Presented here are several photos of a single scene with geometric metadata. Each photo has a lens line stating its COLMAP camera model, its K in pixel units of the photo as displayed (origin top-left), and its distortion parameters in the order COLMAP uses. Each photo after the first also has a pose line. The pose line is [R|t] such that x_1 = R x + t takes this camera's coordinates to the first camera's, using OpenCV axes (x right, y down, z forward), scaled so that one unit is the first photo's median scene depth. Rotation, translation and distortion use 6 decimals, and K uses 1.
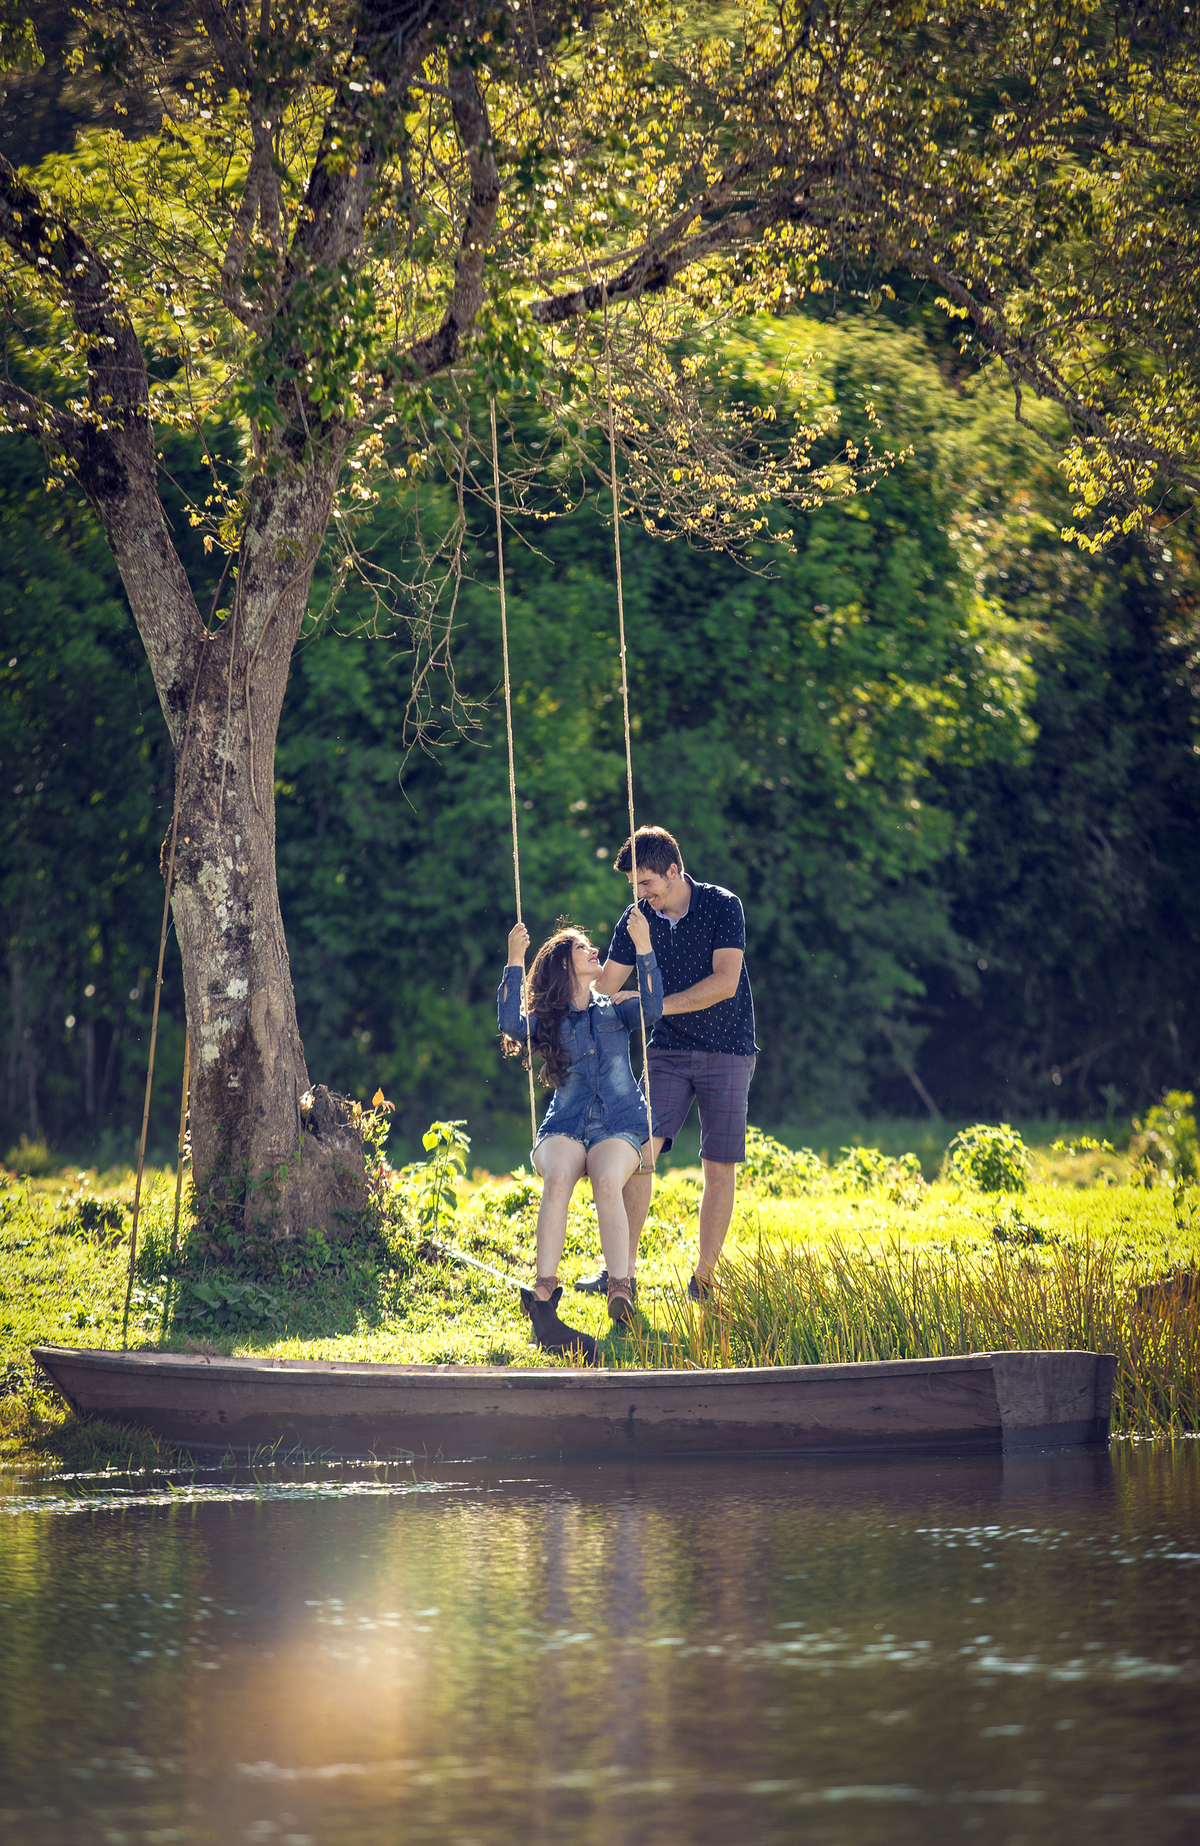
lens RADIAL K [[11303.4, 0, 600.9], [0, 11303.4, 917.0], [0, 0, 1]] dist [1.115635, 0.000000]
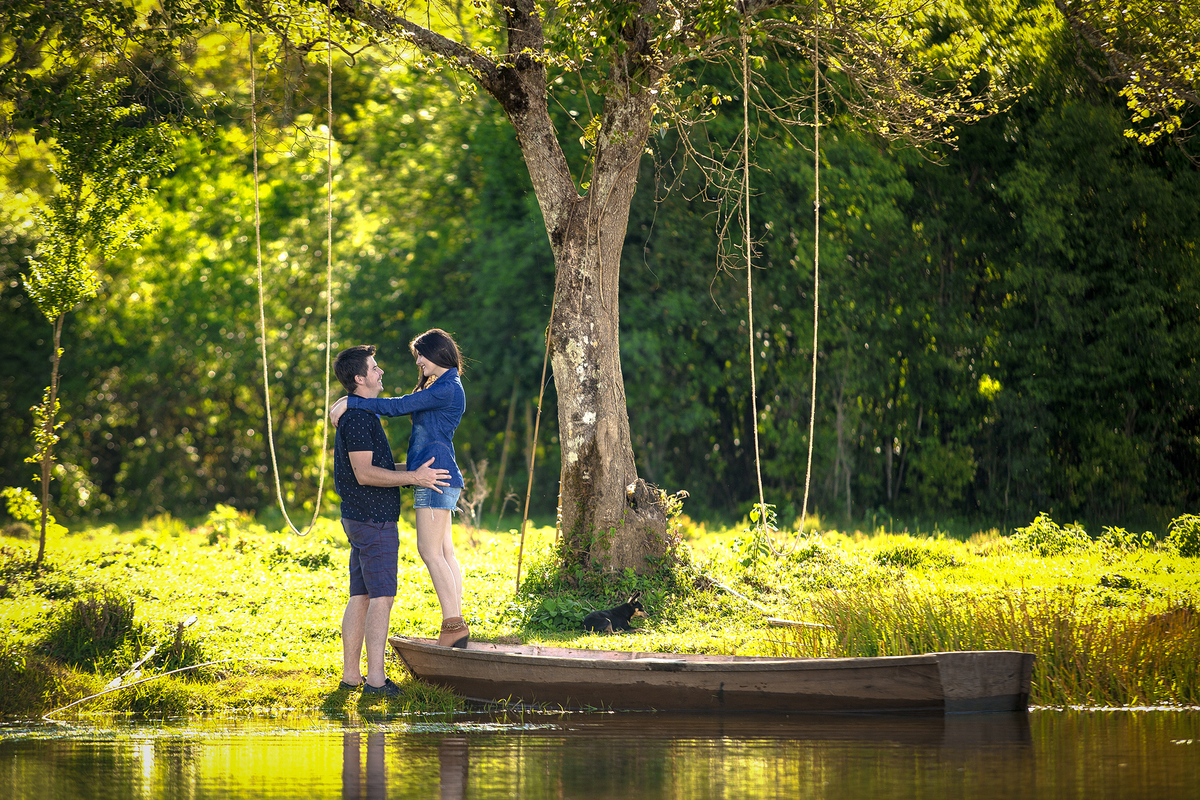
lens RADIAL K [[7070.7, 0, 659.2], [0, 7070.7, 378.9], [0, 0, 1]] dist [1.089832, 0.000000]
pose [[0.977145, 0.015175, -0.212033, 0.191202], [-0.015271, 0.999883, 0.001181, -0.000563], [0.212026, 0.002084, 0.977262, 0.017017]]
